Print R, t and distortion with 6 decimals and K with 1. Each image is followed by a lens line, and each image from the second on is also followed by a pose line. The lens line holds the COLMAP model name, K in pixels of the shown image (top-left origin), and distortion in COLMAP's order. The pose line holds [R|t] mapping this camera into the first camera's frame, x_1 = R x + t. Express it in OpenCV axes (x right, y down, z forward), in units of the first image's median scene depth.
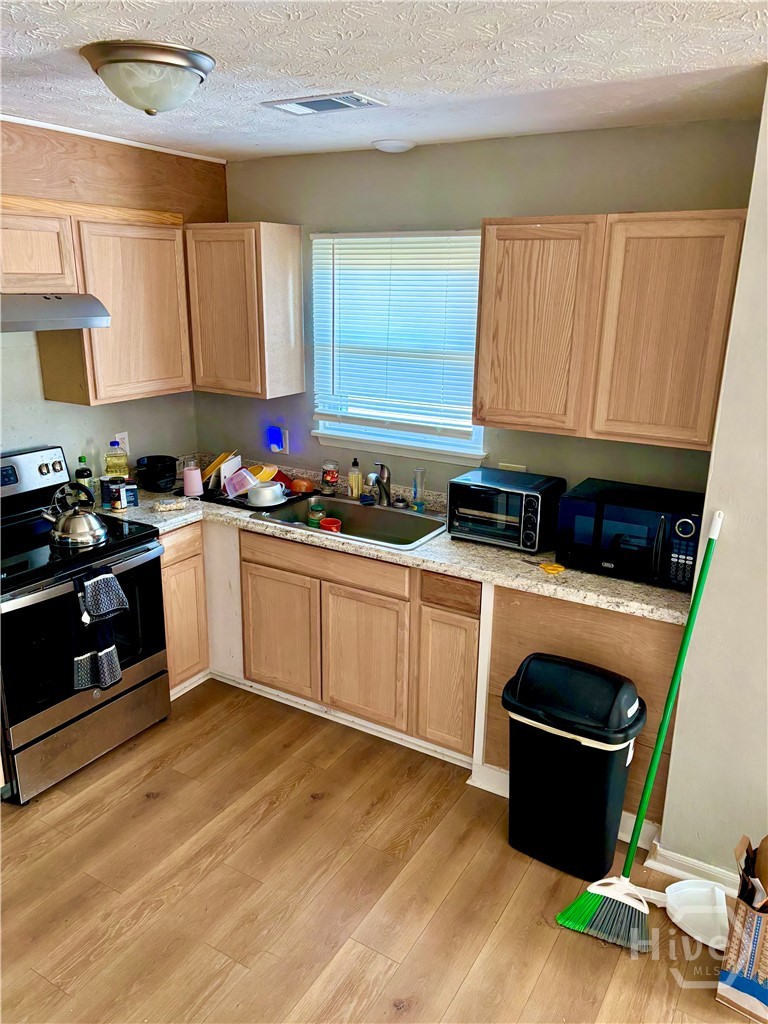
lens RADIAL K [[758.8, 0, 386.6], [0, 758.8, 519.7], [0, 0, 1]] dist [0.000696, -0.001656]
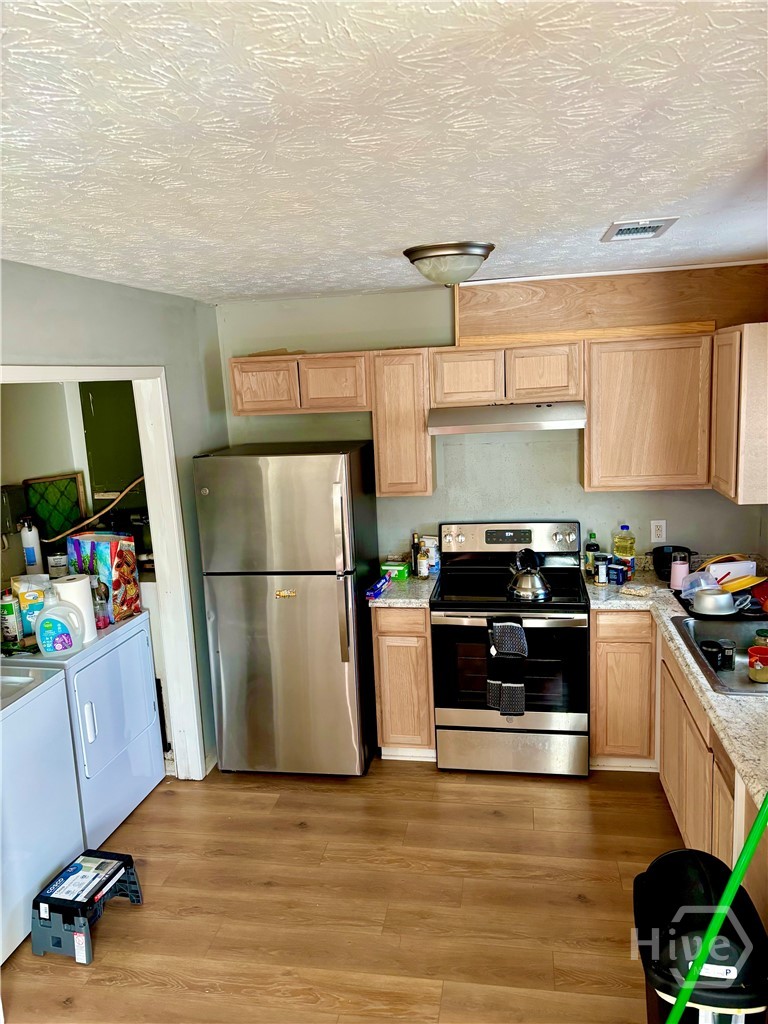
lens RADIAL K [[771.1, 0, 384.0], [0, 771.1, 512.0], [0, 0, 1]] dist [-0.002248, -0.010317]
pose [[0.340829, 0.123972, -0.931915, 0.651502], [-0.229024, 0.972353, 0.045591, -0.103844], [0.911802, 0.197892, 0.359799, 0.288583]]
